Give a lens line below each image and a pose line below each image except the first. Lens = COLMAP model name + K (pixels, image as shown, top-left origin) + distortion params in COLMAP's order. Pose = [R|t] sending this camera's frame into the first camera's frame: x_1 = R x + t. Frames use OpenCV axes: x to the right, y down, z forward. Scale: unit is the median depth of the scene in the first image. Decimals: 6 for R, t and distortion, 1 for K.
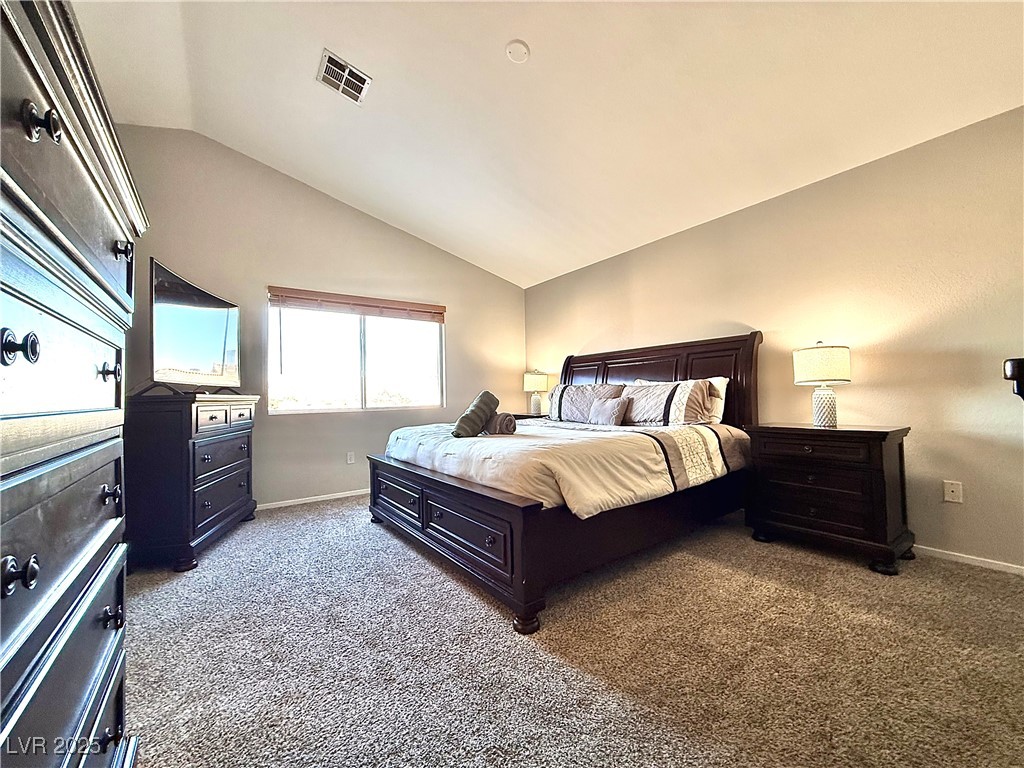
lens RADIAL K [[410.2, 0, 512.0], [0, 410.2, 384.0], [0, 0, 1]] dist [0.000174, 0.000016]
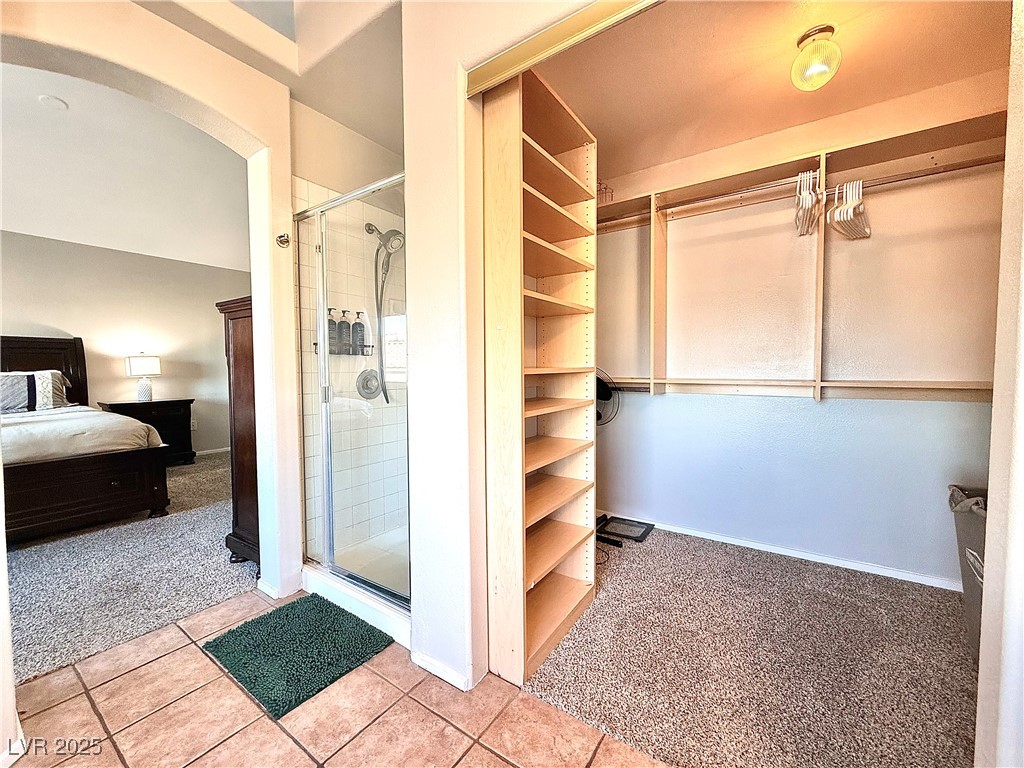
lens RADIAL K [[410.2, 0, 512.0], [0, 410.2, 384.0], [0, 0, 1]] dist [0.000174, 0.000016]
pose [[-0.334371, -0.004562, 0.942430, -1.327743], [-0.005883, 0.999979, 0.002754, 0.015795], [-0.942423, -0.004623, -0.334391, 0.123772]]
